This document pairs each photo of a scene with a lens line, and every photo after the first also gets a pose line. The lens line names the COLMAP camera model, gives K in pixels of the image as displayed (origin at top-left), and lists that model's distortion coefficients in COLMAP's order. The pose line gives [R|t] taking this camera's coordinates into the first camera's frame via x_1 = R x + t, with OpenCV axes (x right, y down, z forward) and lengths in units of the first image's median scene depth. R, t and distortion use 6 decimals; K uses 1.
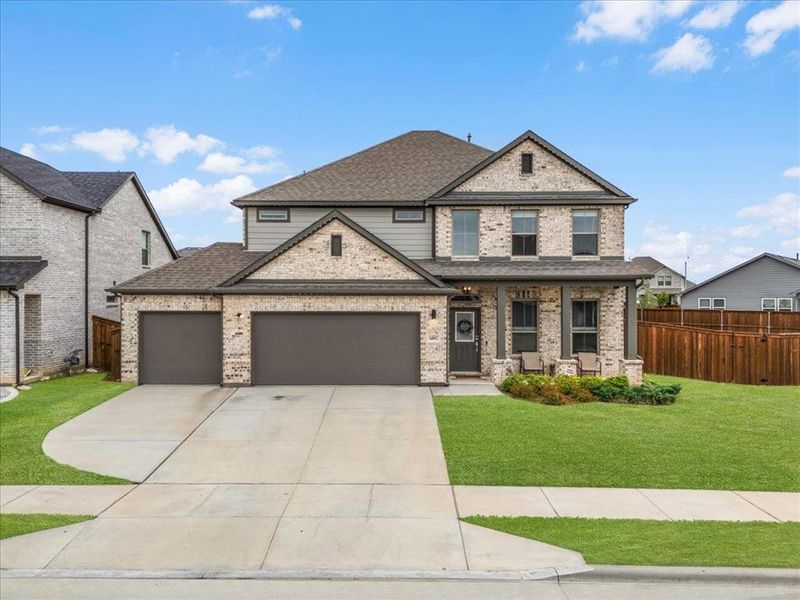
lens RADIAL K [[622.5, 0, 403.0], [0, 622.5, 303.4], [0, 0, 1]] dist [0.073024, -0.061420]
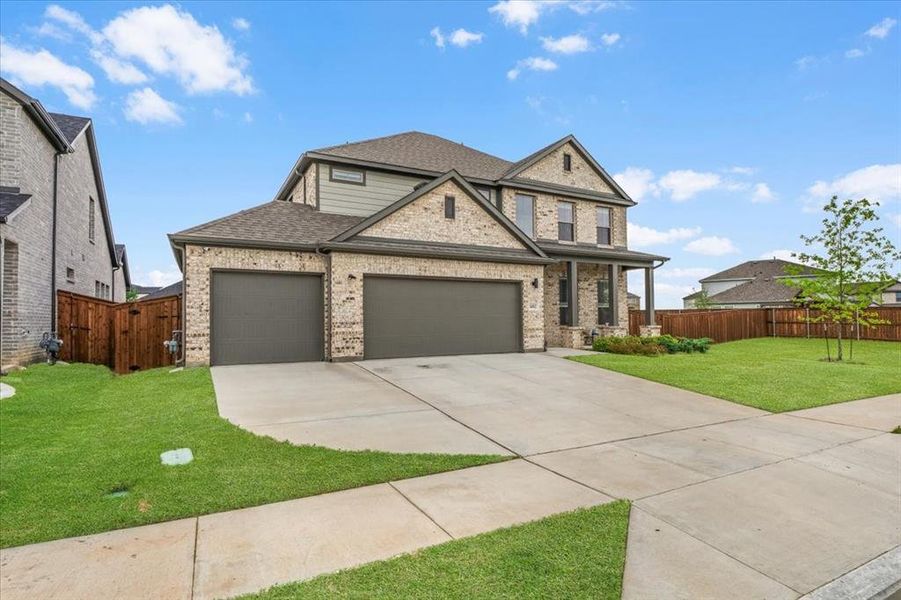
lens RADIAL K [[477.0, 0, 464.7], [0, 477.0, 313.9], [0, 0, 1]] dist [-0.002353, 0.000434]
pose [[0.870708, 0.000579, 0.491800, -0.437748], [0.016384, 0.999410, -0.030185, 0.089655], [-0.491527, 0.034340, 0.870185, 0.354467]]
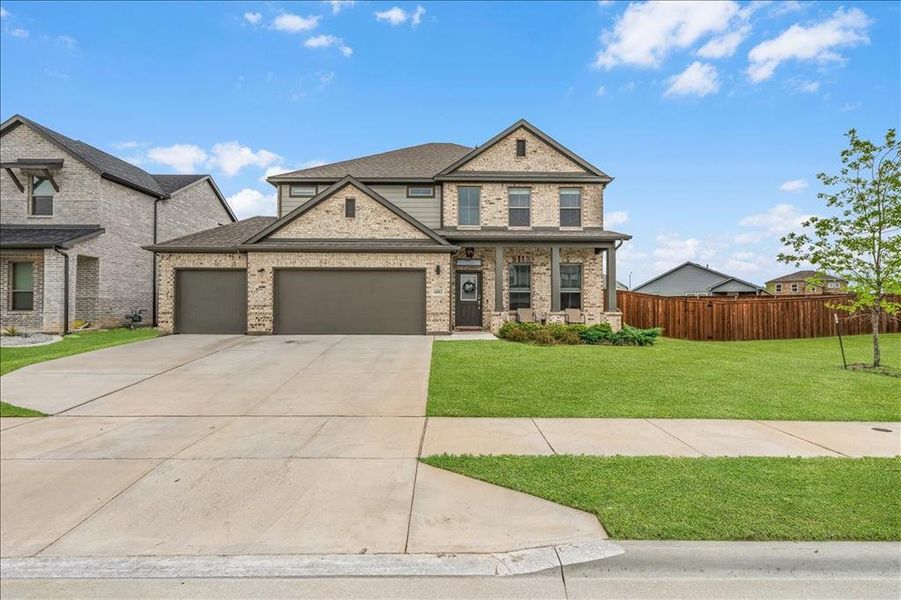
lens RADIAL K [[396.6, 0, 454.9], [0, 396.6, 305.7], [0, 0, 1]] dist [0.004571, 0.001739]
pose [[0.999790, 0.000494, 0.020468, 0.063808], [-0.000119, 0.999832, -0.018318, 0.092607], [-0.020474, 0.018311, 0.999623, 0.285611]]
